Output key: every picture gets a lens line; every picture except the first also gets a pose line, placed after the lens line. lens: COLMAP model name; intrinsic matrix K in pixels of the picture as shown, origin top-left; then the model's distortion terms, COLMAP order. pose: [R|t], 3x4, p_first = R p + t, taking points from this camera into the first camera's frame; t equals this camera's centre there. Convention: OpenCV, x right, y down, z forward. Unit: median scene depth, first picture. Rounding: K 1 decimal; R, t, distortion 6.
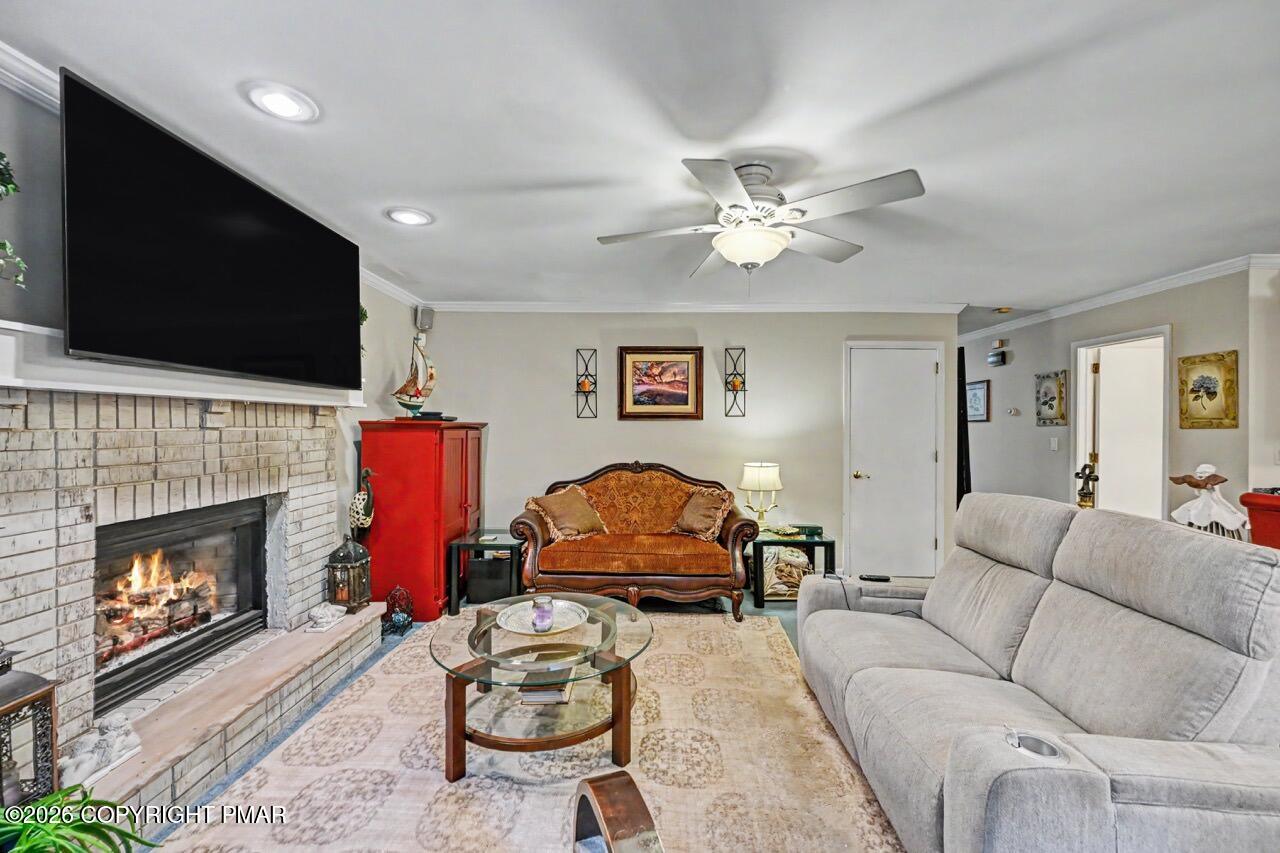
lens RADIAL K [[503.5, 0, 638.4], [0, 503.5, 423.9], [0, 0, 1]] dist [-0.001928, -0.000682]
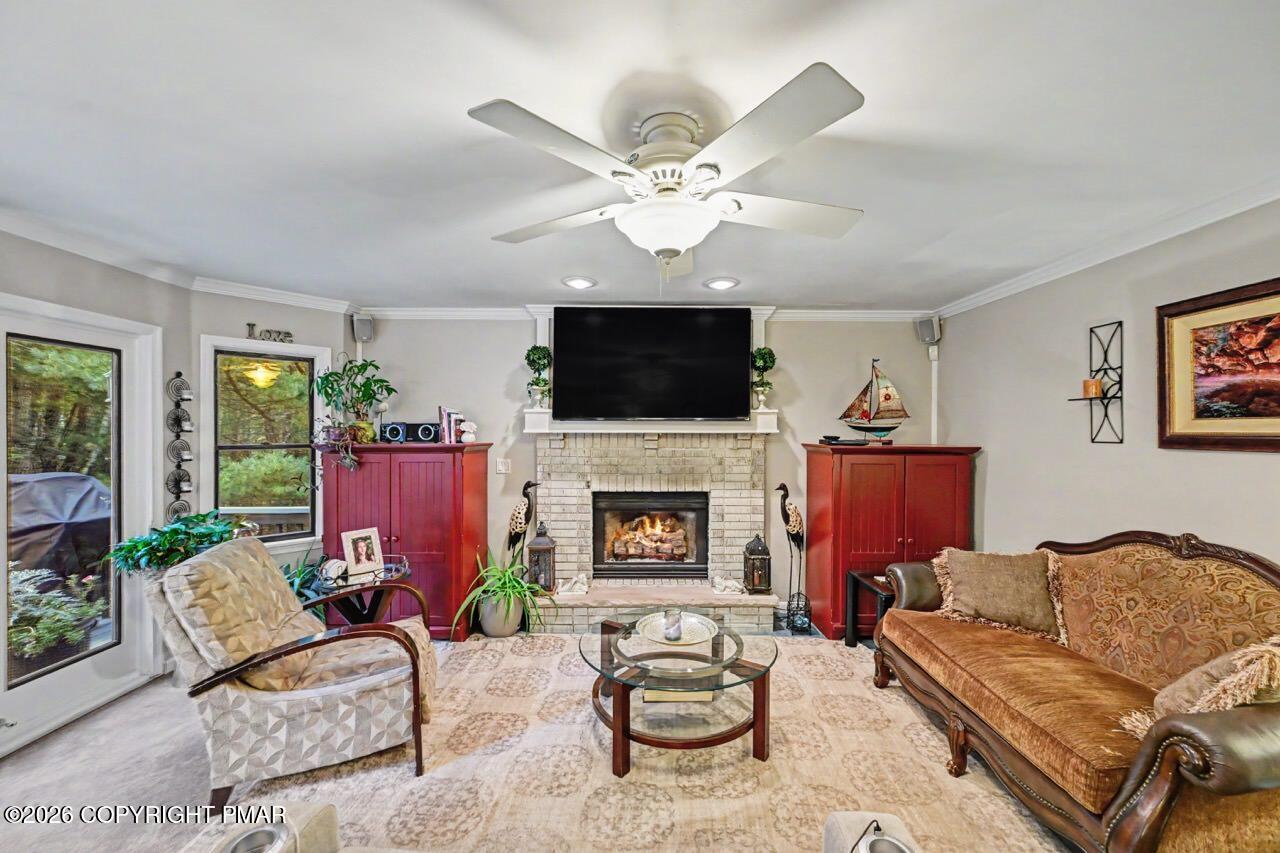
lens RADIAL K [[503.5, 0, 644.0], [0, 503.5, 433.0], [0, 0, 1]] dist [-0.001928, -0.000682]
pose [[0.025597, 0.002317, -0.999670, 0.609925], [-0.000817, 0.999997, 0.002297, -0.032499], [0.999672, 0.000758, 0.025599, 0.599107]]
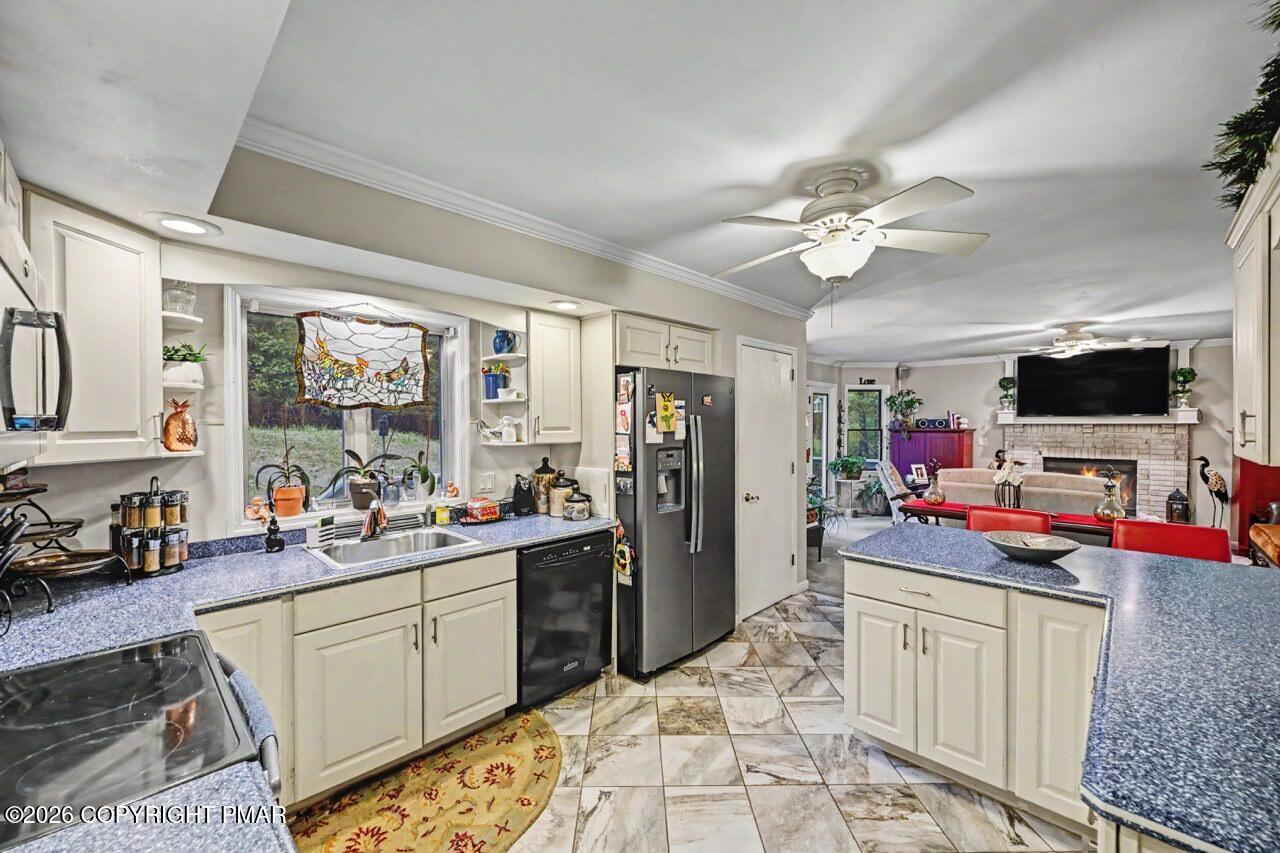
lens RADIAL K [[503.5, 0, 639.1], [0, 503.5, 430.6], [0, 0, 1]] dist [-0.001928, -0.000682]
pose [[-0.695779, 0.008048, -0.718210, 2.039193], [0.000500, 0.999942, 0.010721, -0.024050], [0.718255, 0.007101, -0.695743, 0.749833]]
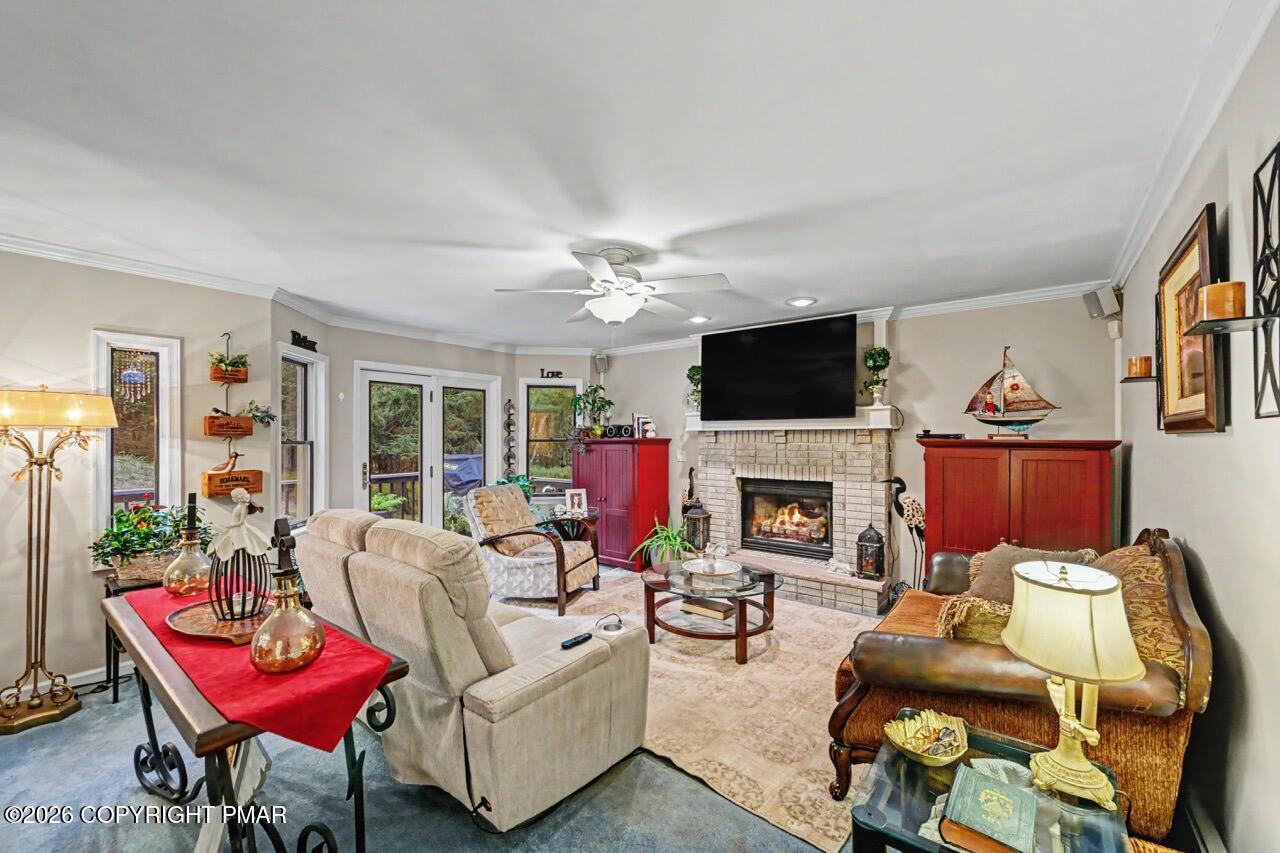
lens RADIAL K [[503.5, 0, 642.4], [0, 503.5, 439.2], [0, 0, 1]] dist [-0.001928, -0.000682]
pose [[-0.596486, 0.001320, -0.802623, 0.779955], [0.000939, 0.999999, 0.000947, -0.006633], [0.802623, -0.000189, -0.596486, 1.160446]]
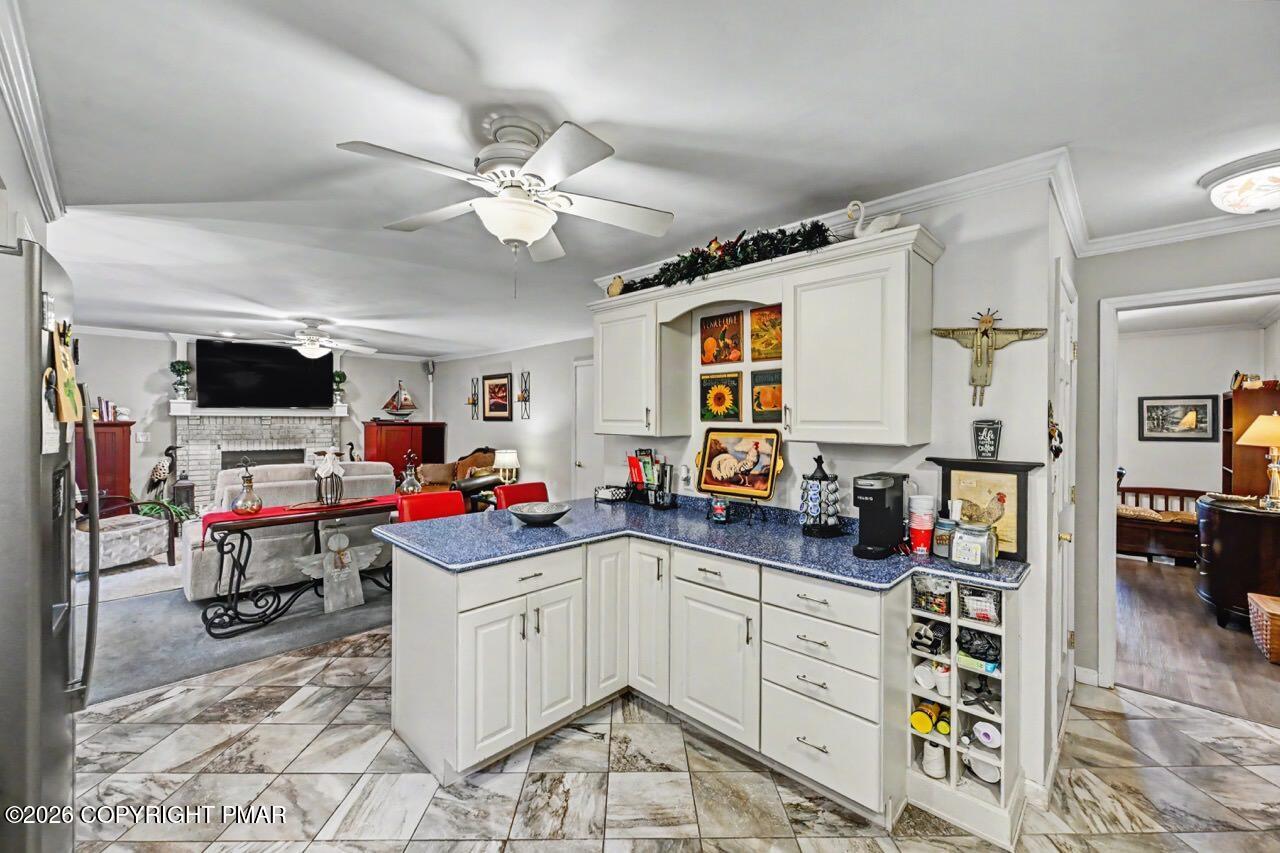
lens RADIAL K [[503.5, 0, 637.3], [0, 503.5, 419.7], [0, 0, 1]] dist [-0.001928, -0.000682]
pose [[0.725442, 0.001022, -0.688283, 1.893866], [-0.002211, 0.999997, -0.000845, -0.015597], [0.688280, 0.002135, 0.725442, 0.211729]]
